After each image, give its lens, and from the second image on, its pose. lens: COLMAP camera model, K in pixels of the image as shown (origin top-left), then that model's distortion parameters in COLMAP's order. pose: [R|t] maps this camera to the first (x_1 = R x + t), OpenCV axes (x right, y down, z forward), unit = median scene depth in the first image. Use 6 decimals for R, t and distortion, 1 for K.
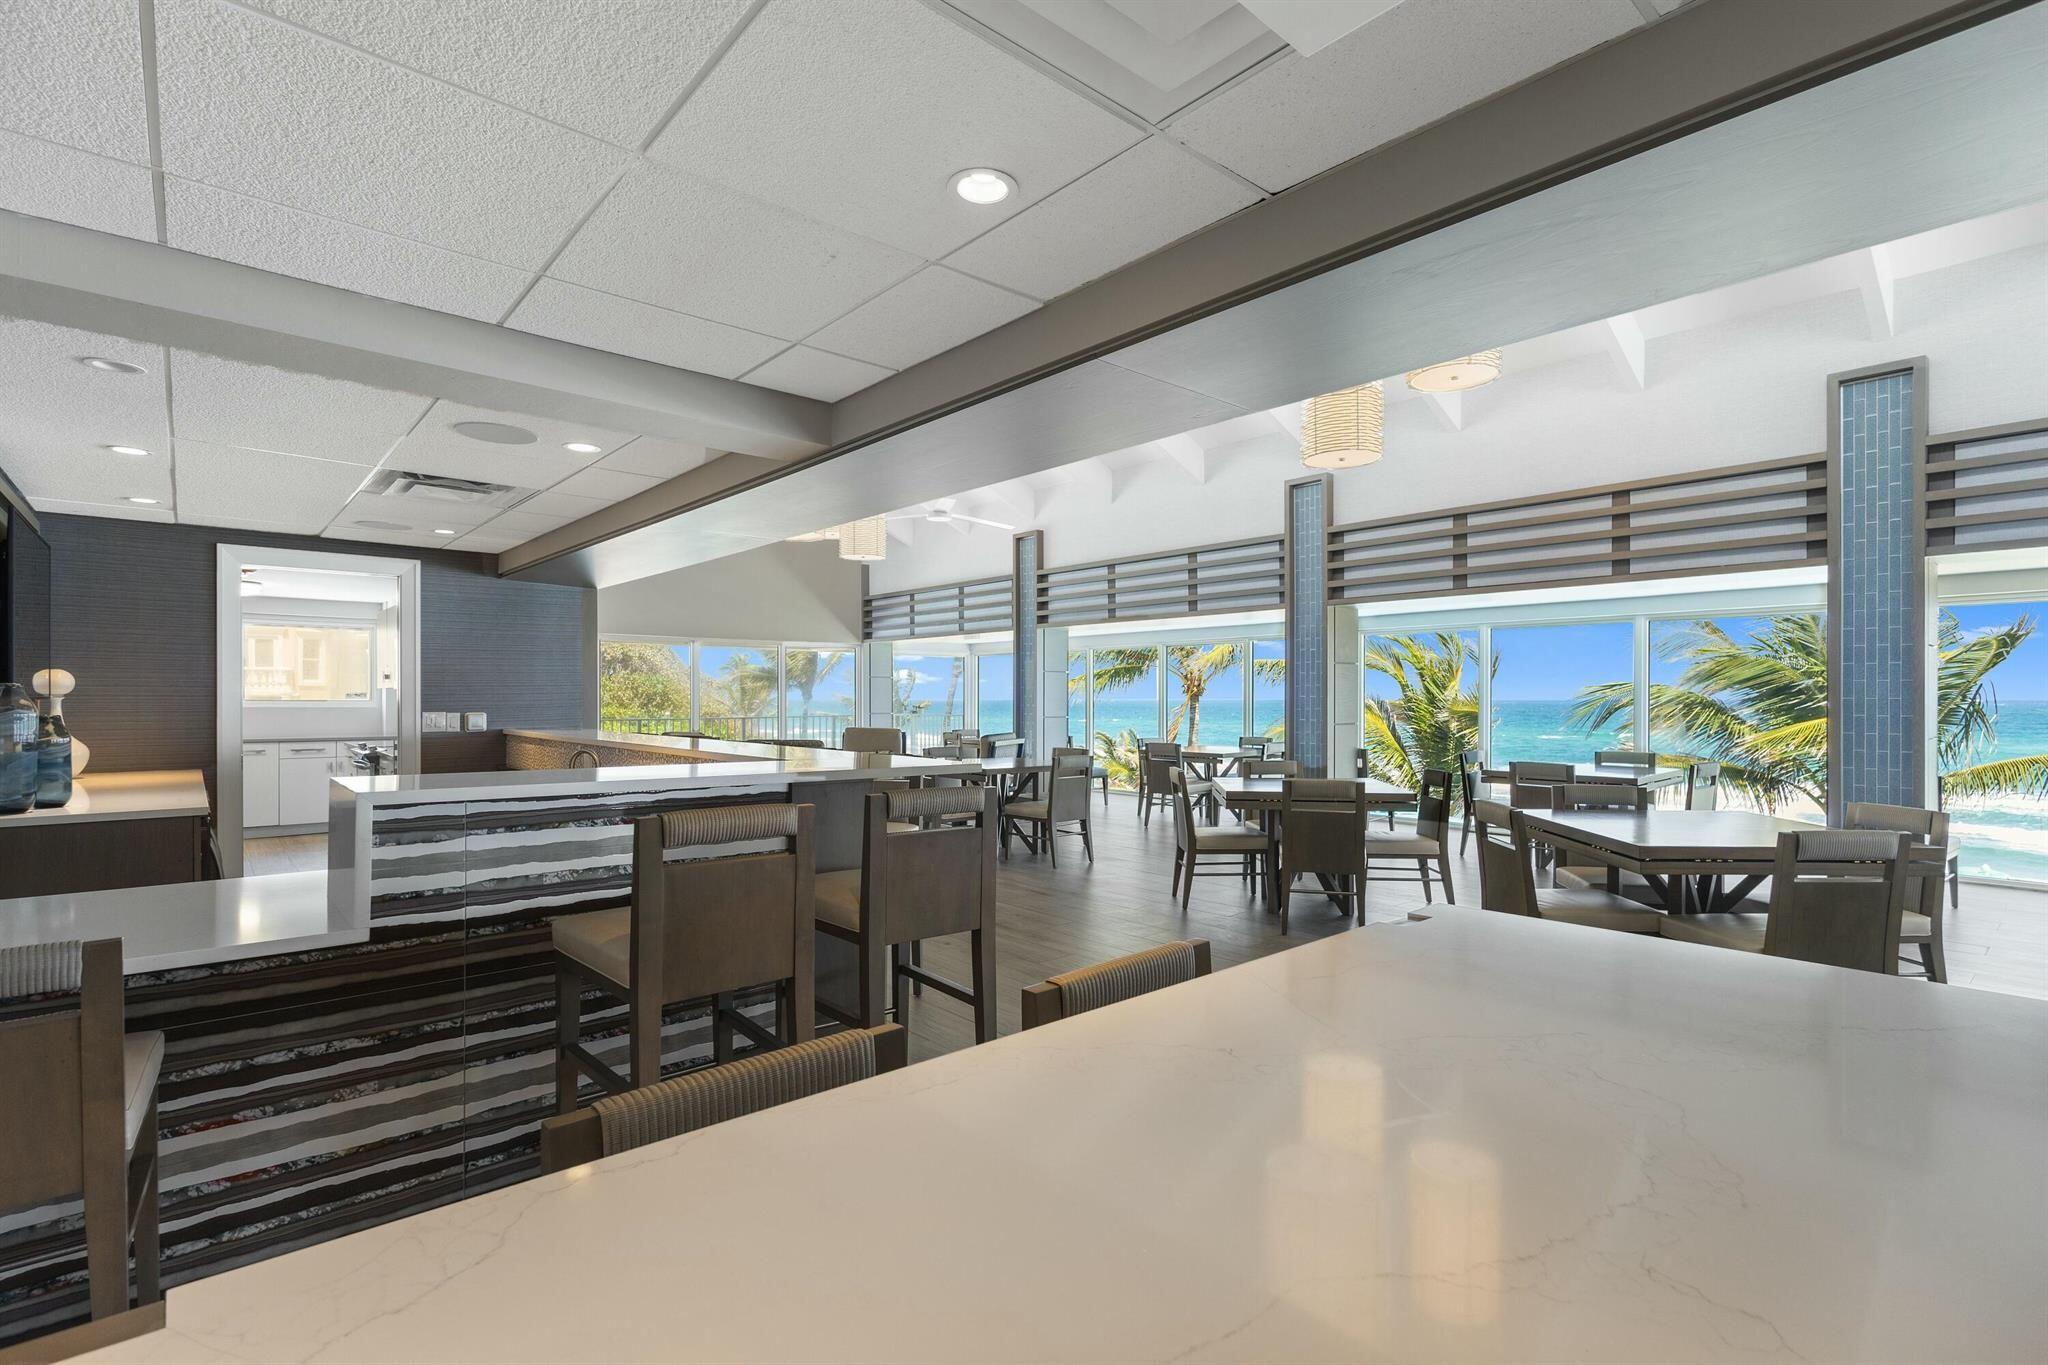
lens RADIAL K [[951.7, 0, 1030.4], [0, 951.7, 693.8], [0, 0, 1]] dist [-0.002869, 0.000000]
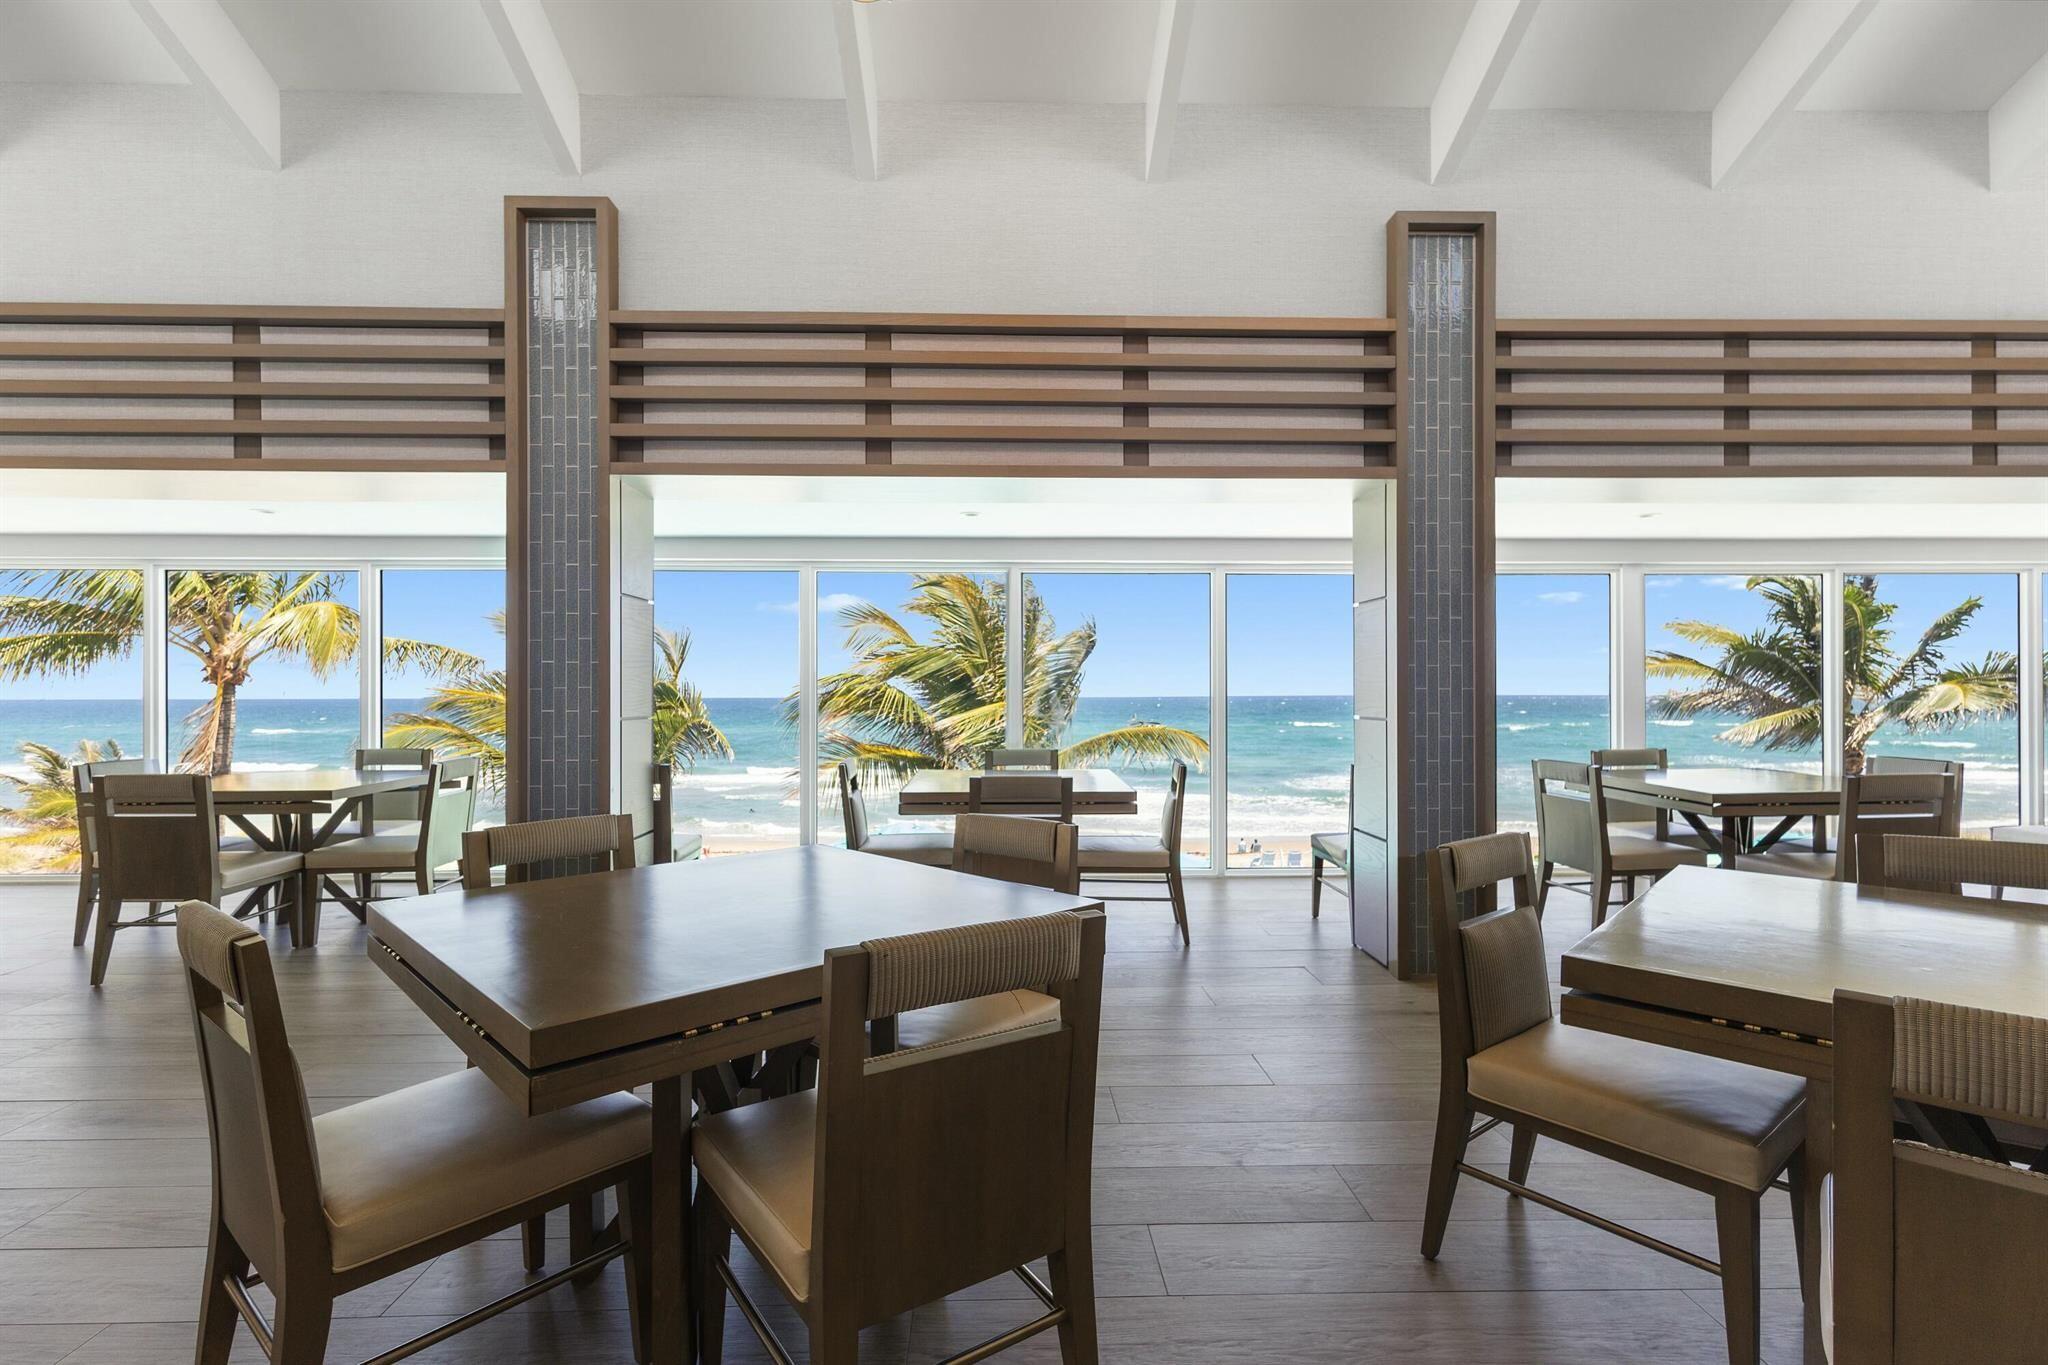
lens RADIAL K [[951.7, 0, 1034.7], [0, 951.7, 690.7], [0, 0, 1]] dist [-0.002869, 0.000000]
pose [[0.637179, -0.001611, 0.770714, 0.074322], [0.000469, 0.999998, 0.001703, 0.016344], [-0.770716, -0.000724, 0.637178, 0.502435]]
